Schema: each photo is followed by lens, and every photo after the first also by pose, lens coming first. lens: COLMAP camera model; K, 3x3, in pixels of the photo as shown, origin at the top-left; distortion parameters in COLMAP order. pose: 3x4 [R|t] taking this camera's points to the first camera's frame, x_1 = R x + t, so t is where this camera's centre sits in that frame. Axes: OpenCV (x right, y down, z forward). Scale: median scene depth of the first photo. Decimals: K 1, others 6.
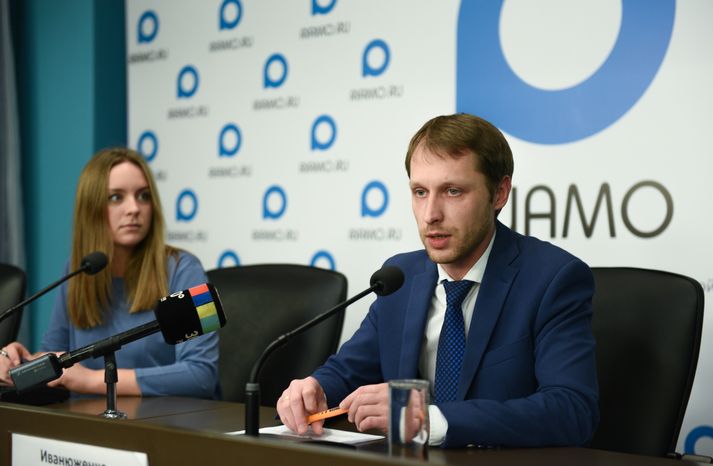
lens RADIAL K [[1266.1, 0, 361.5], [0, 1266.1, 237.3], [0, 0, 1]] dist [0.116727, 0.000000]
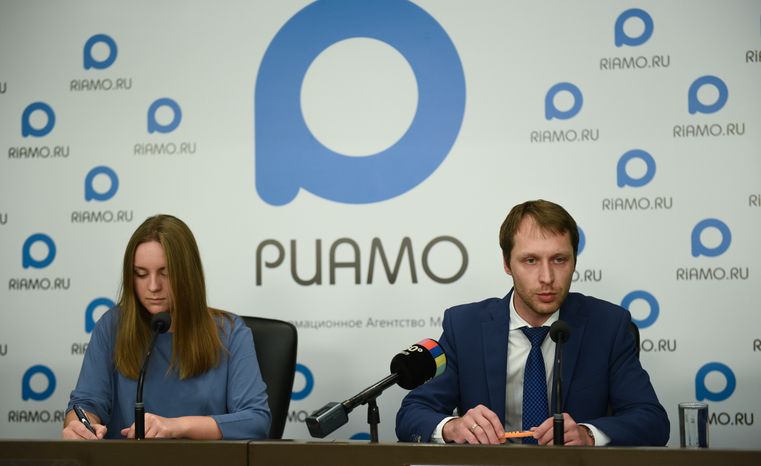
lens RADIAL K [[1334.0, 0, 376.0], [0, 1334.0, 227.3], [0, 0, 1]] dist [0.130023, 0.000000]
pose [[0.863858, 0.002690, 0.503729, -0.466929], [0.009765, 0.999708, -0.022084, -0.025195], [-0.503641, 0.023996, 0.863580, -0.061579]]
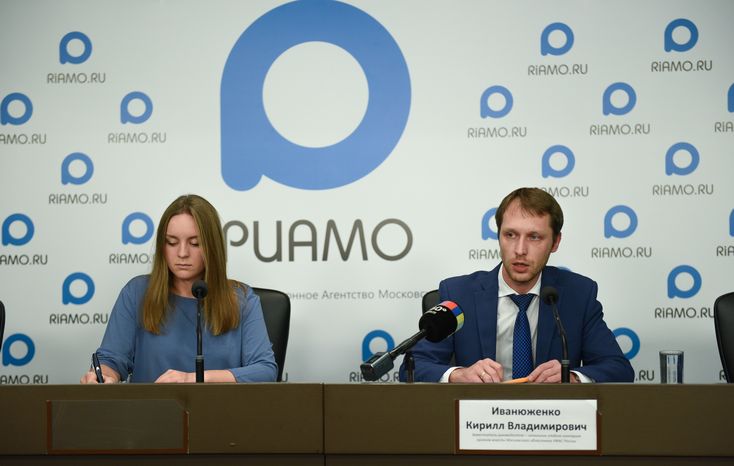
lens RADIAL K [[1281.3, 0, 363.8], [0, 1281.3, 250.3], [0, 0, 1]] dist [0.129566, 0.000000]
pose [[0.796506, -0.006487, 0.604595, -0.631715], [0.004056, 0.999977, 0.005386, -0.018083], [-0.604617, -0.001838, 0.796515, -0.083366]]
